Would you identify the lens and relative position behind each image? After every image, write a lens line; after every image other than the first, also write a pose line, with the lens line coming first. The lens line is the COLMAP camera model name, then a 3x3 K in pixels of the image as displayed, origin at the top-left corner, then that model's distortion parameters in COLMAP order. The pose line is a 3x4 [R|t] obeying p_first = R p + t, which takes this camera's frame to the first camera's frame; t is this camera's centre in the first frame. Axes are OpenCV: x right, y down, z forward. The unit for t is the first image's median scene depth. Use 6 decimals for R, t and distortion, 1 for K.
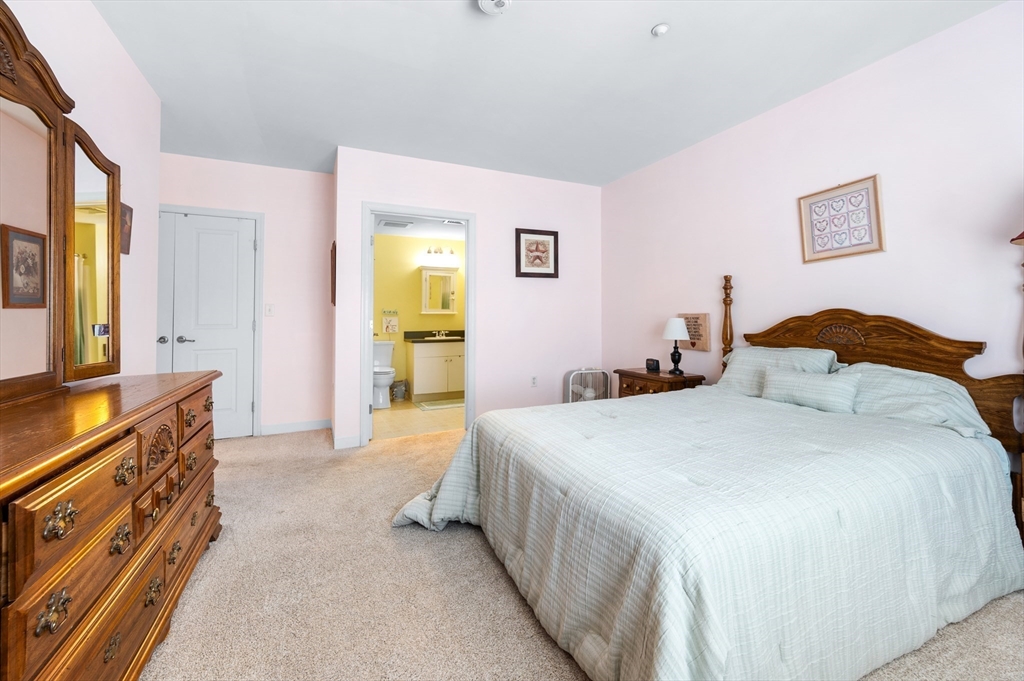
lens RADIAL K [[414.6, 0, 511.1], [0, 414.6, 322.9], [0, 0, 1]] dist [-0.000257, -0.000040]
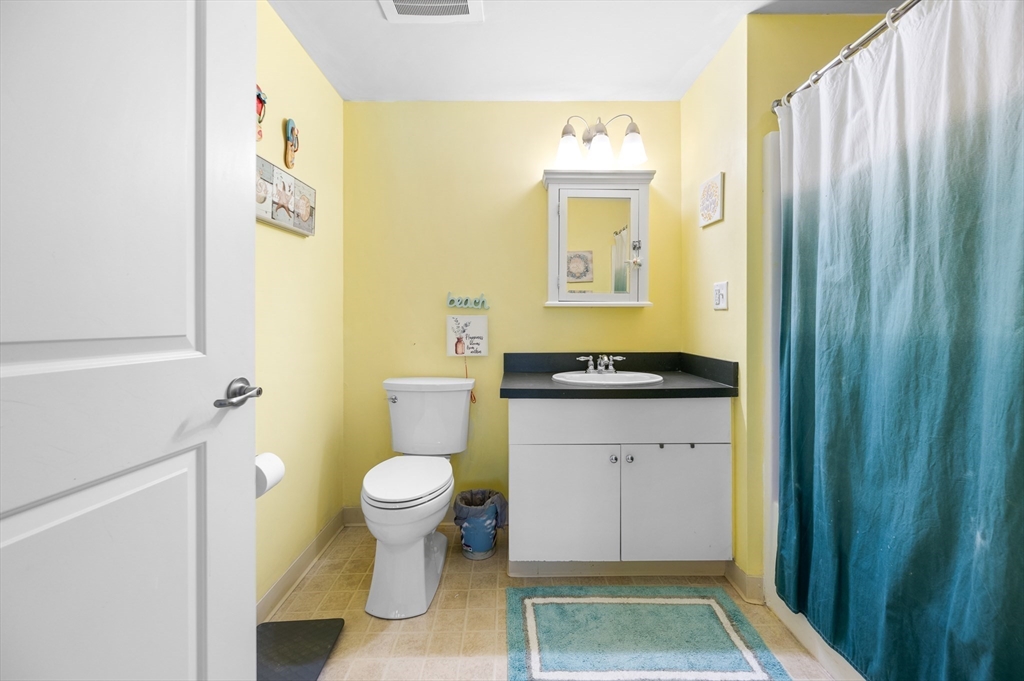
lens RADIAL K [[414.6, 0, 511.1], [0, 414.6, 322.9], [0, 0, 1]] dist [-0.000257, -0.000040]
pose [[0.906494, 0.006092, -0.422175, -0.066411], [-0.003886, 0.999974, 0.006086, -0.006559], [0.422201, -0.003876, 0.906494, 0.472788]]
